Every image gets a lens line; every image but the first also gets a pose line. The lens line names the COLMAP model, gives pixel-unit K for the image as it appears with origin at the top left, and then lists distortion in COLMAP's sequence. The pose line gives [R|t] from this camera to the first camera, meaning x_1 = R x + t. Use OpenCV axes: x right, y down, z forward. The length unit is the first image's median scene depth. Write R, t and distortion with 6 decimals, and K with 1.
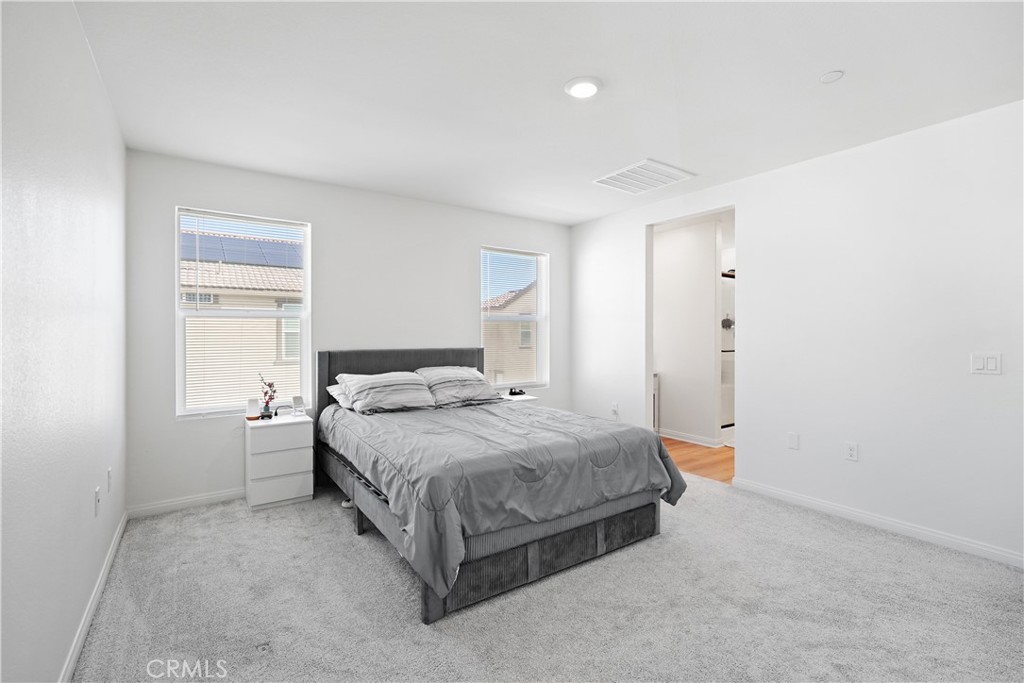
lens RADIAL K [[459.4, 0, 512.0], [0, 459.4, 341.5], [0, 0, 1]] dist [-0.000141, 0.000071]
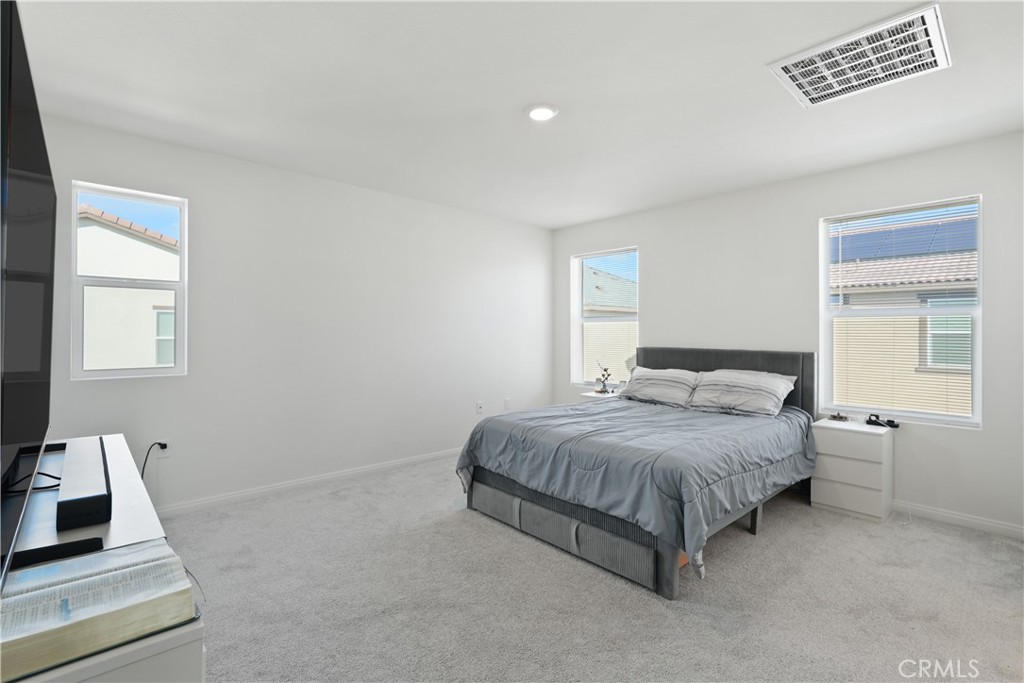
lens RADIAL K [[464.4, 0, 512.0], [0, 464.4, 341.5], [0, 0, 1]] dist [0.000255, 0.000173]
pose [[0.135128, 0.017494, -0.990674, 0.734580], [-0.020587, 0.999678, 0.014845, -0.006704], [0.990614, 0.018389, 0.135444, 0.451057]]
